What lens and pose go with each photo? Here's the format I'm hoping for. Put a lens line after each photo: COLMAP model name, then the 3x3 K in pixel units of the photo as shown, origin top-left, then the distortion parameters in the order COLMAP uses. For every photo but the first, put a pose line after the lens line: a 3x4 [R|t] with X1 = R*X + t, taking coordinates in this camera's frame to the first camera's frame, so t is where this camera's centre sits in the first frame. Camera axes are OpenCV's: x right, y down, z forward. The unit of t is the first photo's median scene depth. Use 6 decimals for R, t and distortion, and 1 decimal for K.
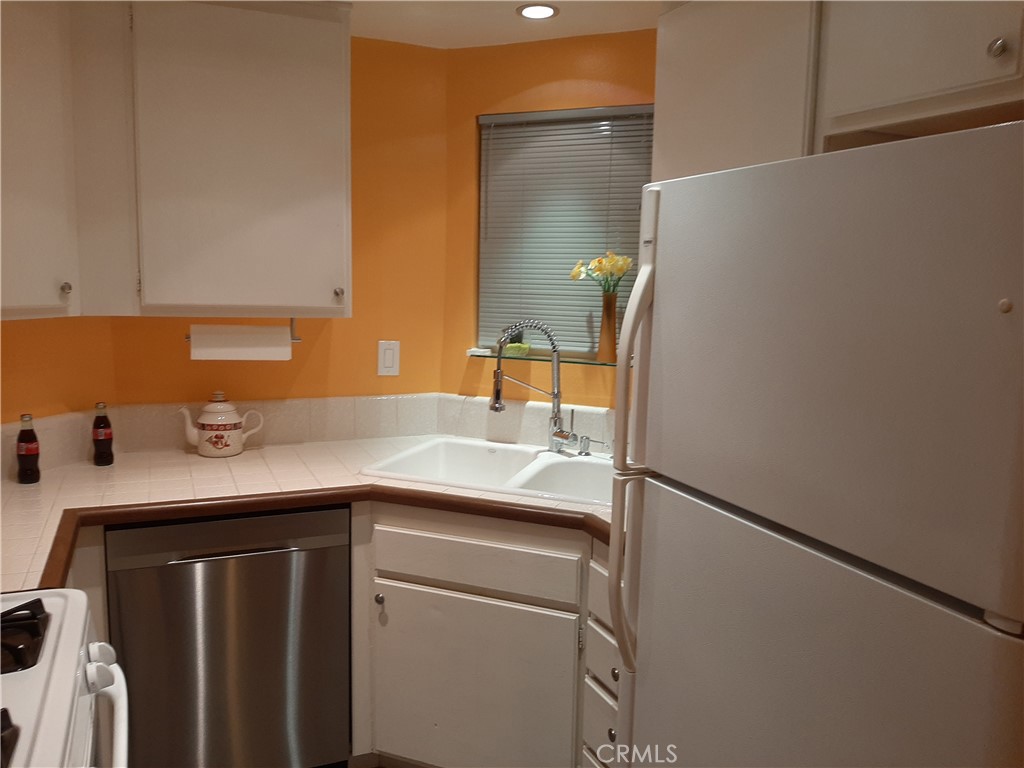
lens RADIAL K [[783.1, 0, 509.7], [0, 783.1, 357.1], [0, 0, 1]] dist [0.058987, -0.111295]
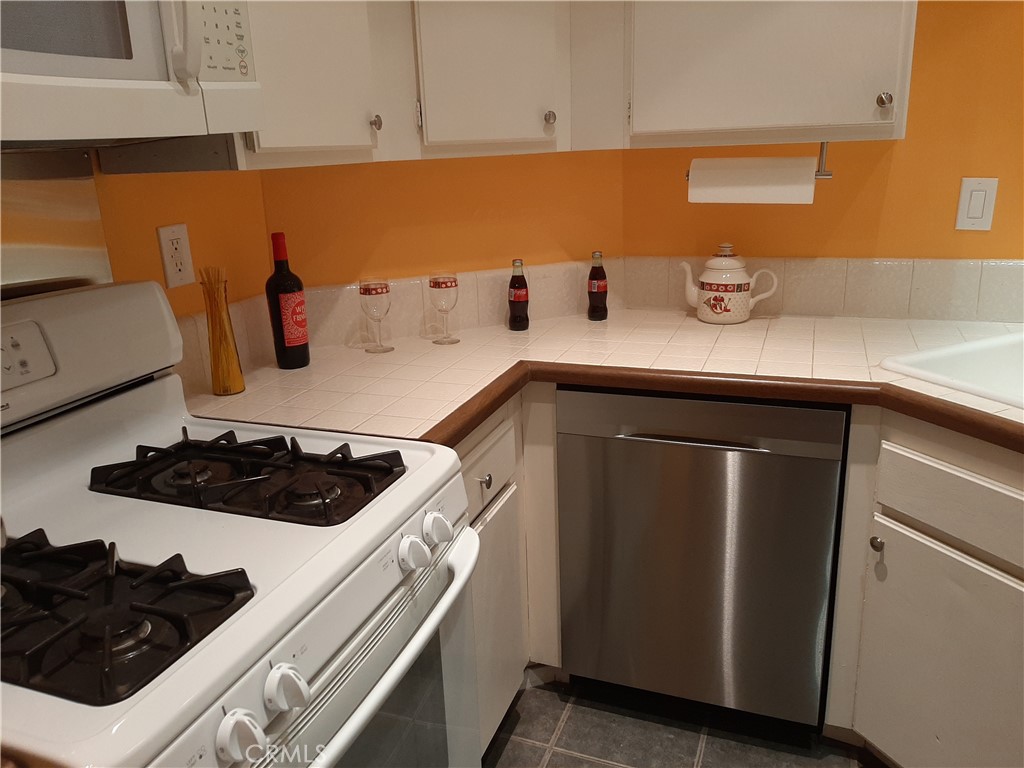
lens RADIAL K [[798.3, 0, 512.0], [0, 798.3, 384.0], [0, 0, 1]] dist [0.066725, -0.126576]
pose [[0.711240, 0.149652, -0.686835, 0.064723], [-0.014012, 0.979900, 0.198997, 0.023293], [0.702810, -0.131911, 0.699041, 0.239556]]
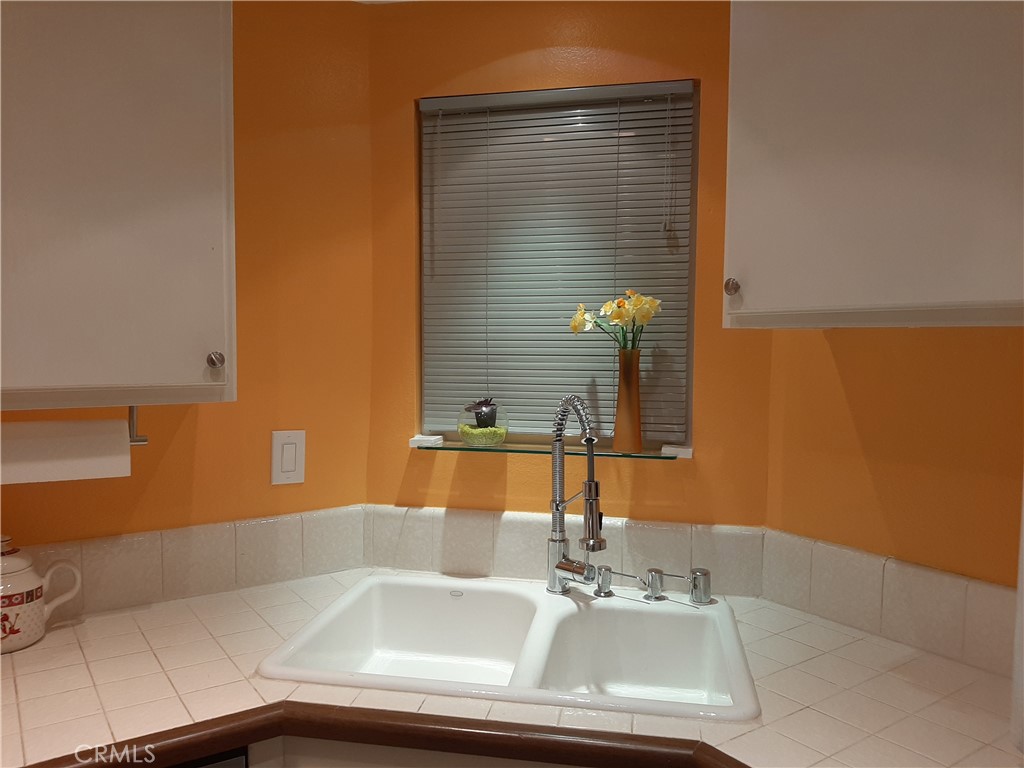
lens RADIAL K [[783.1, 0, 509.7], [0, 783.1, 357.1], [0, 0, 1]] dist [0.058987, -0.111295]
pose [[0.982571, -0.024770, 0.184228, -0.101506], [0.037746, 0.997021, -0.067265, -0.033908], [-0.182013, 0.073046, 0.980579, 0.348168]]
